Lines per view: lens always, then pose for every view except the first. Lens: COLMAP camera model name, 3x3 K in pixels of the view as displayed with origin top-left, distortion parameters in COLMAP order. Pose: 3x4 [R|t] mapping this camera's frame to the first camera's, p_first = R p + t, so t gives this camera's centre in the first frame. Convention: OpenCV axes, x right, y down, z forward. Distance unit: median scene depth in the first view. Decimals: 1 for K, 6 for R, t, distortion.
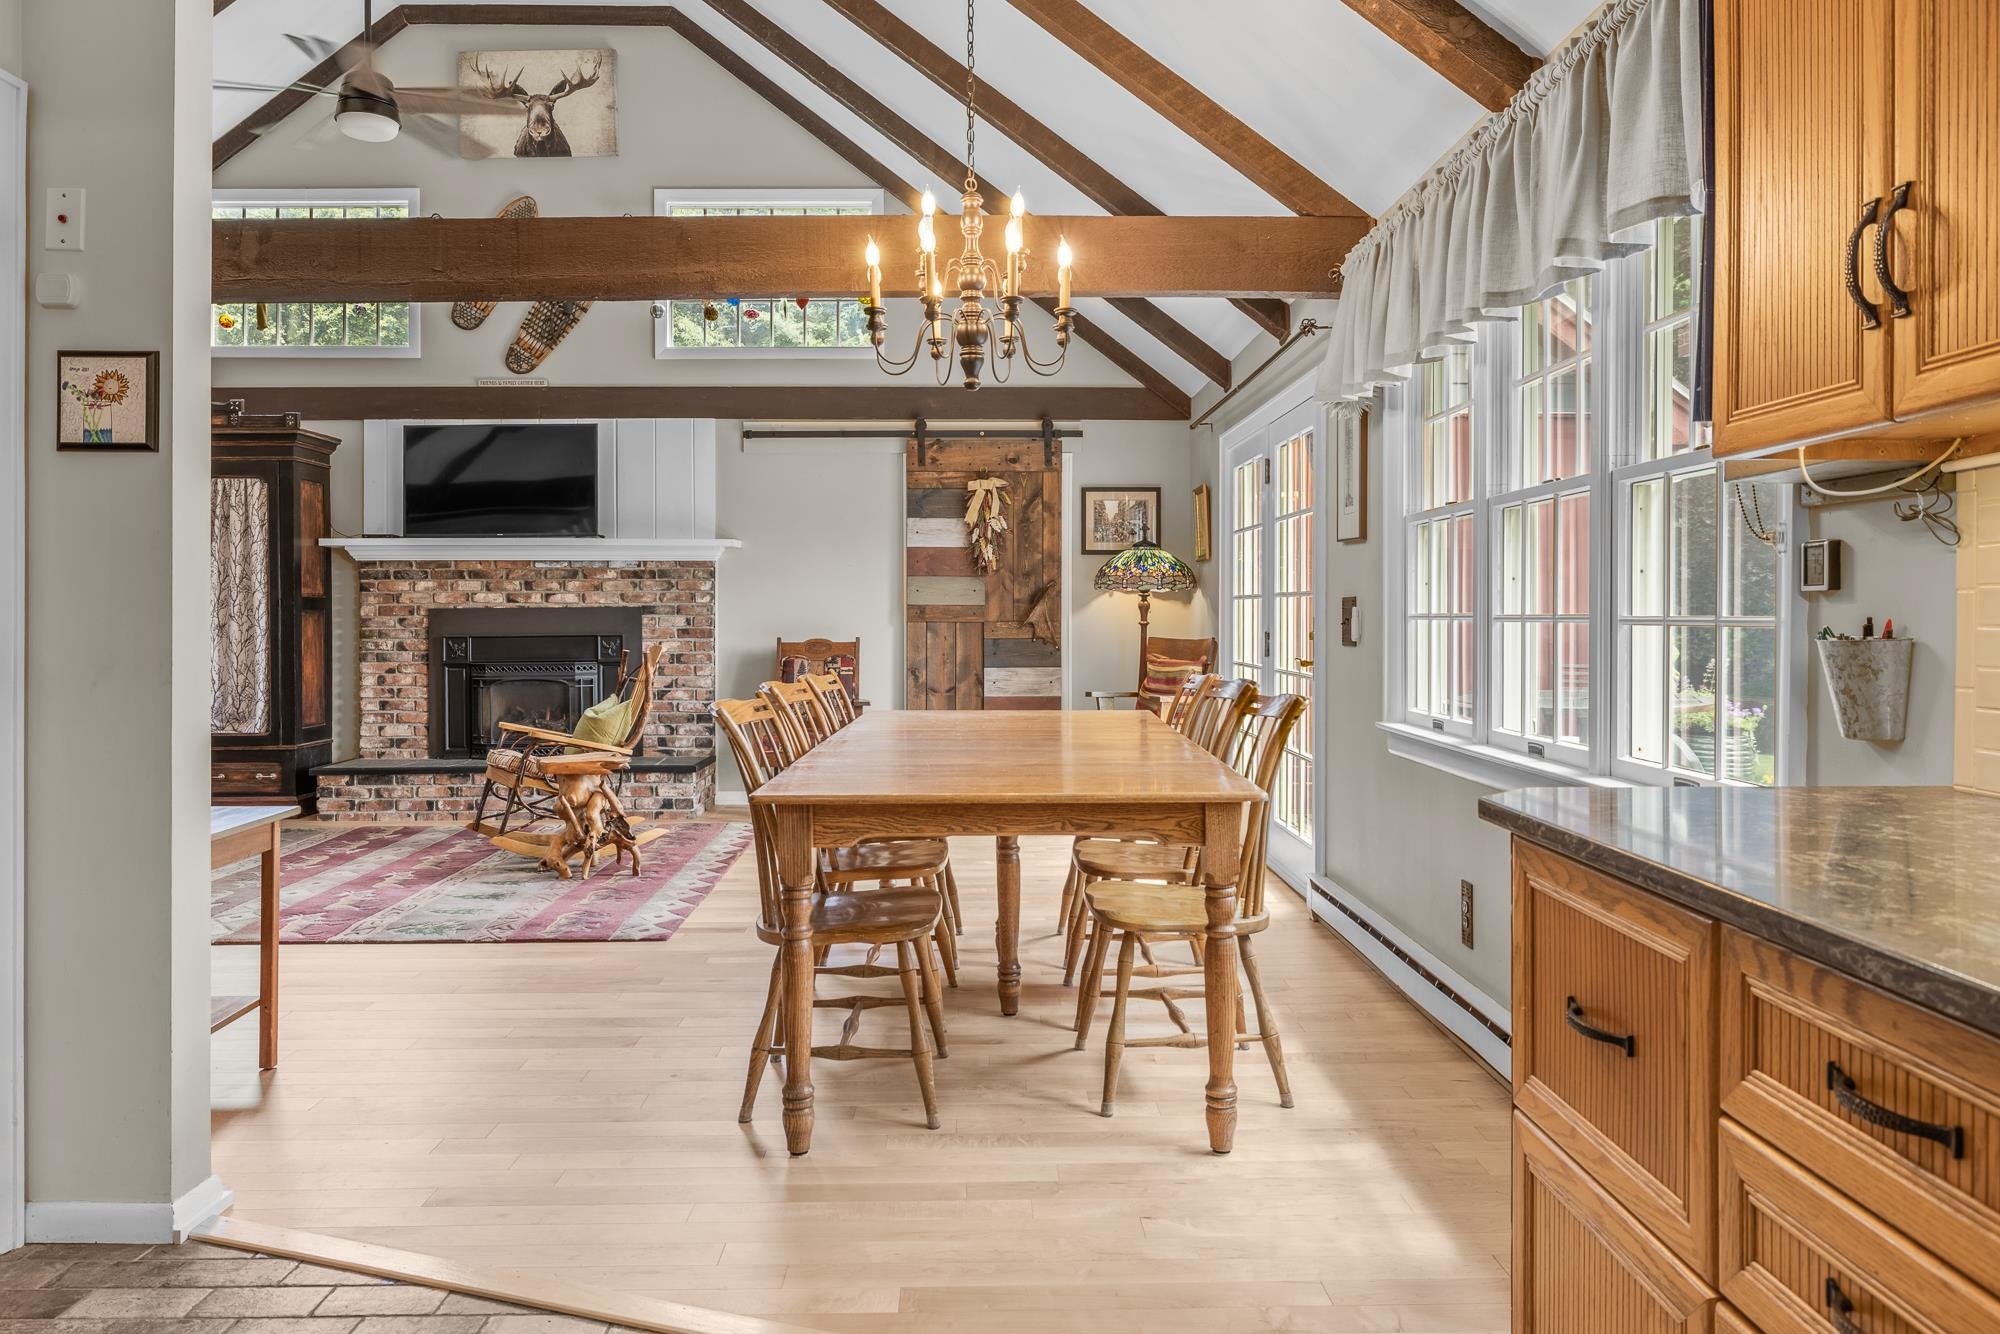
lens RADIAL K [[1325.5, 0, 985.7], [0, 1325.5, 613.6], [0, 0, 1]] dist [0.001766, 0.000332]
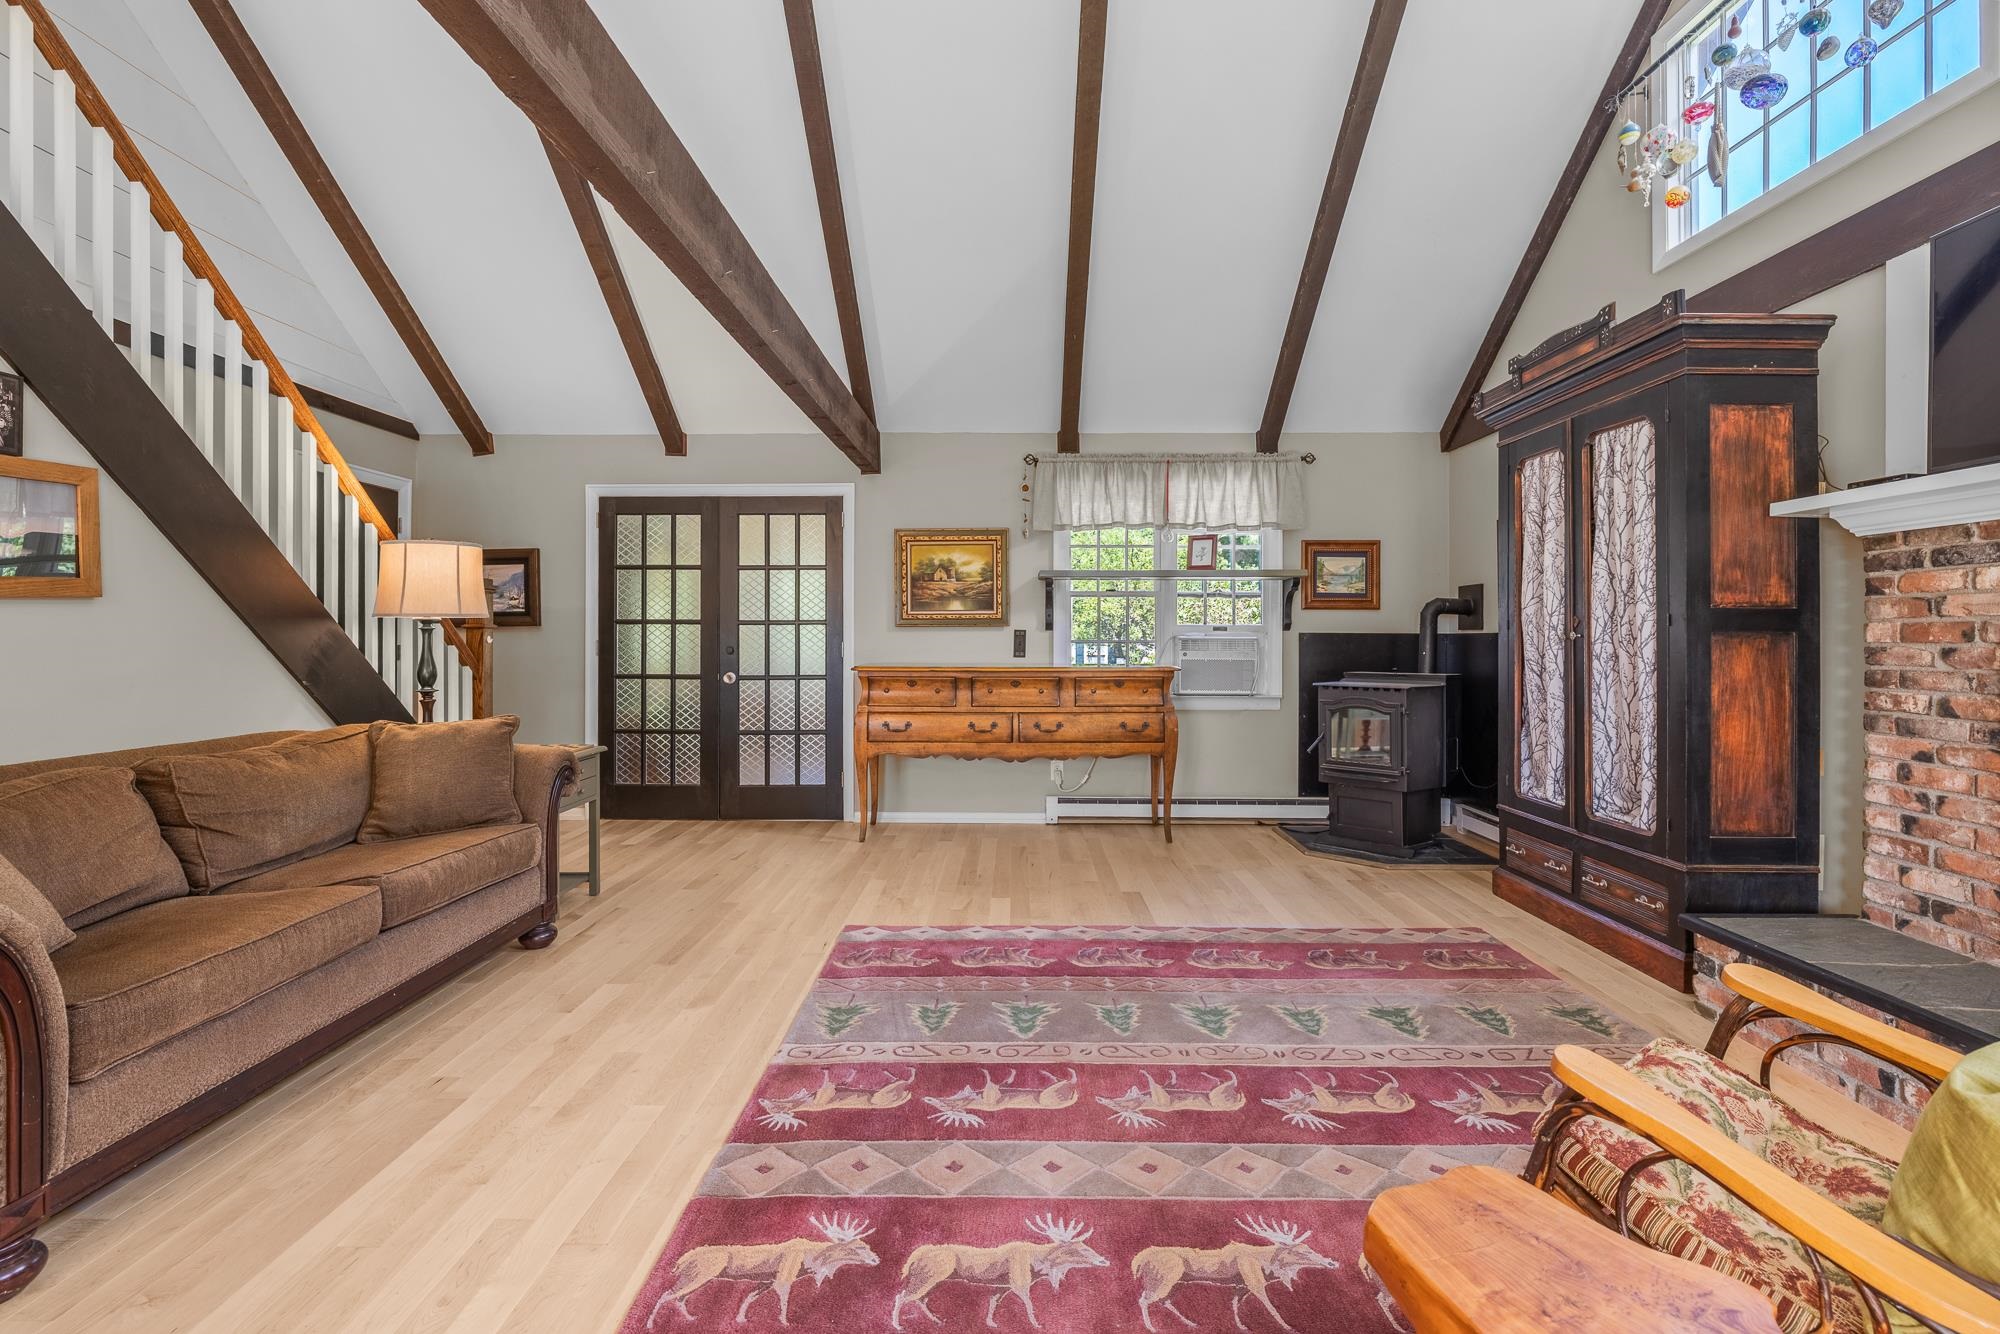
lens RADIAL K [[912.1, 0, 999.1], [0, 912.1, 635.3], [0, 0, 1]] dist [-0.006035, 0.000274]
pose [[-0.027523, 0.000607, -0.999621, -0.108694], [-0.002204, 0.999997, 0.000668, -0.000572], [0.999619, 0.002221, -0.027521, 0.671660]]
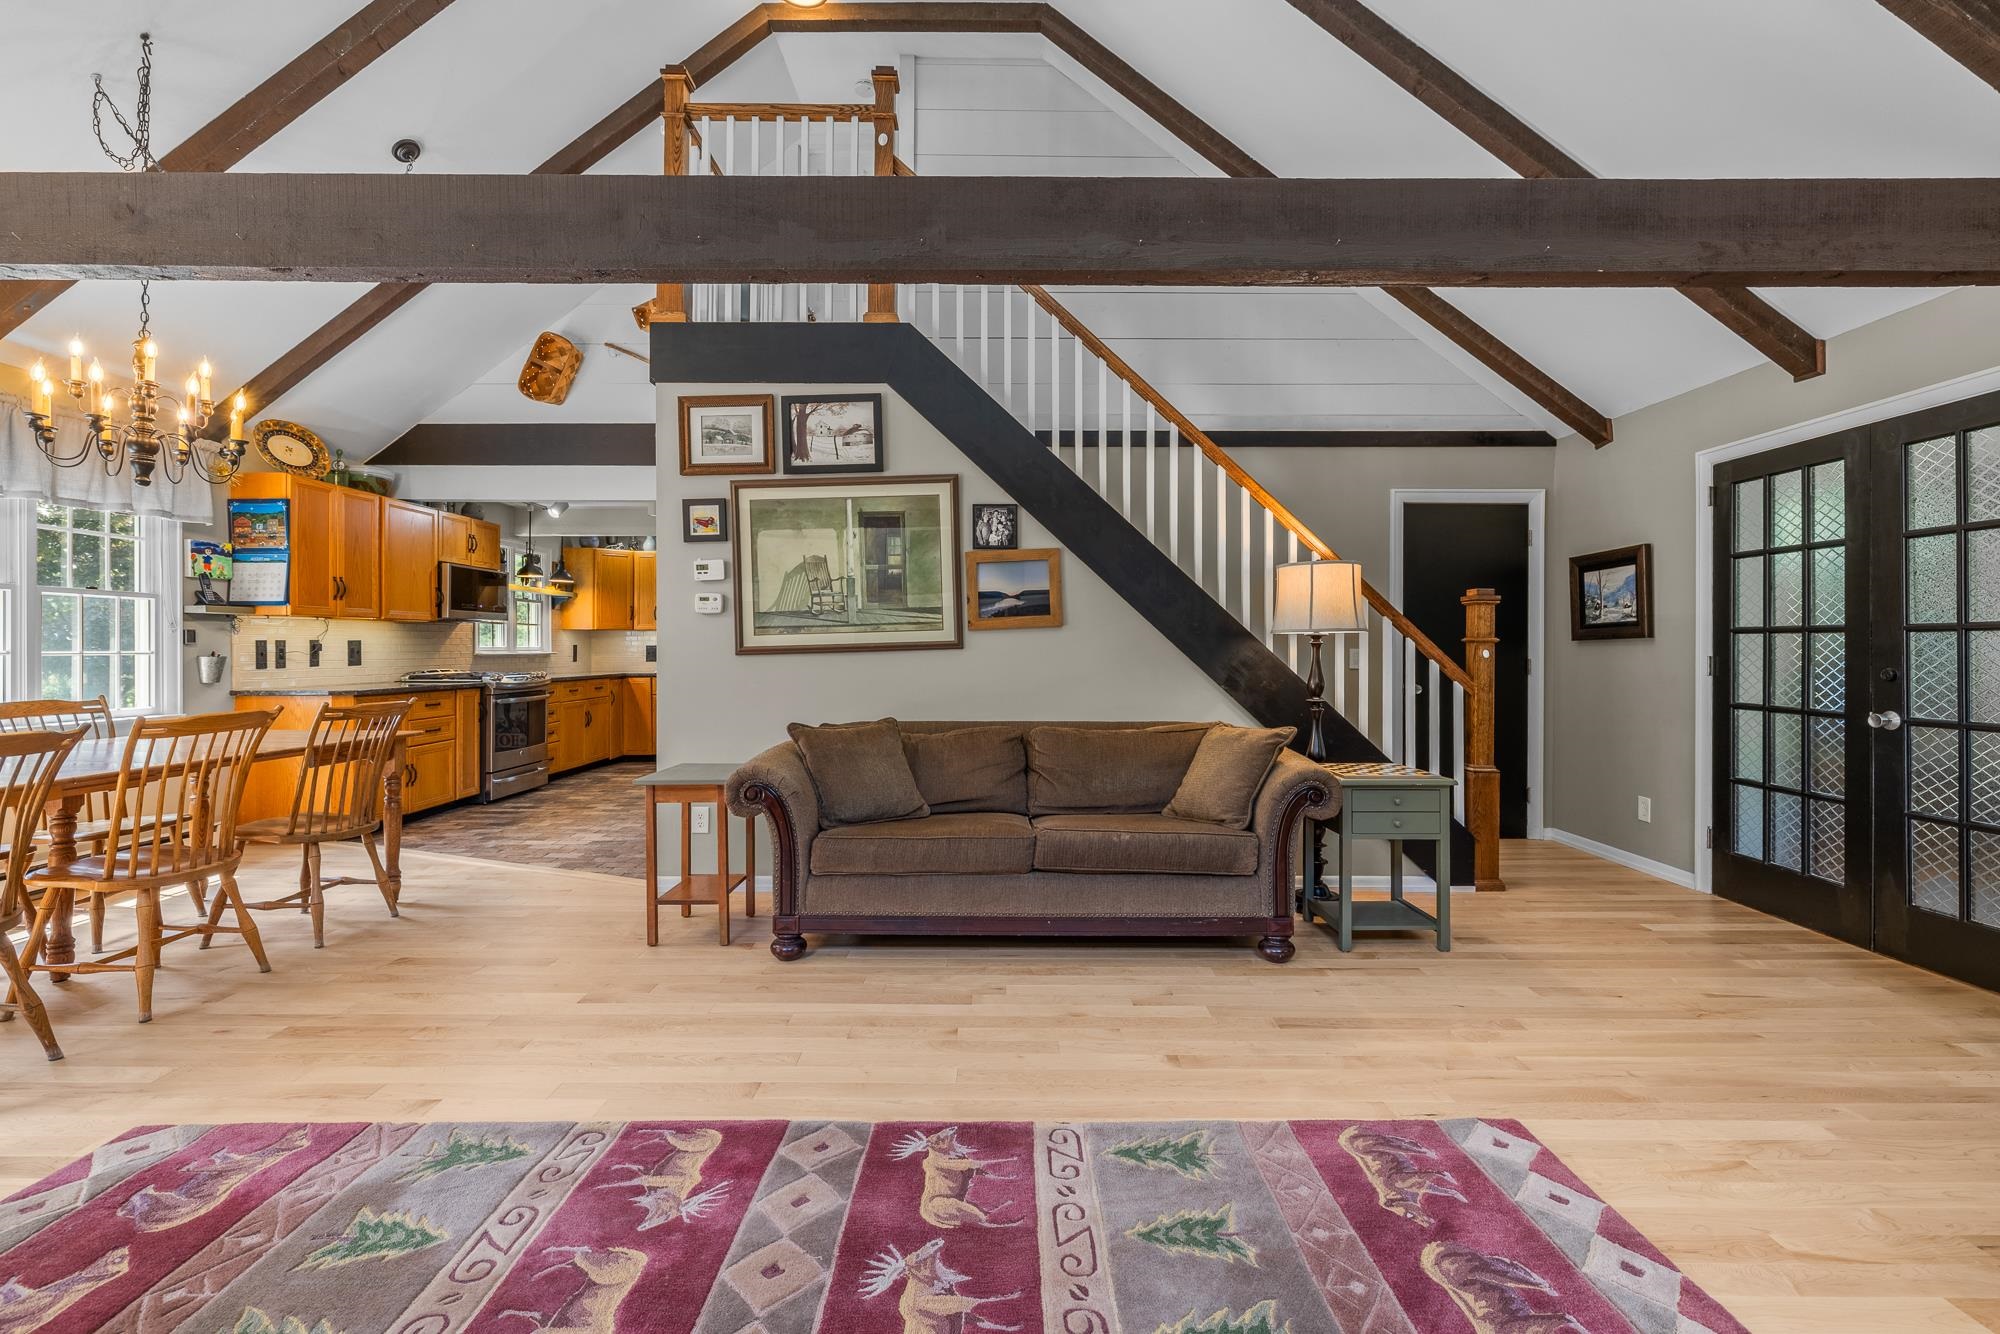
lens RADIAL K [[860.8, 0, 1006.2], [0, 860.8, 643.4], [0, 0, 1]] dist [-0.000154, -0.000171]
pose [[-0.999935, 0.001053, 0.011322, -0.411652], [0.000997, 0.999987, -0.004999, -0.000910], [-0.011327, -0.004988, -0.999923, 0.852741]]
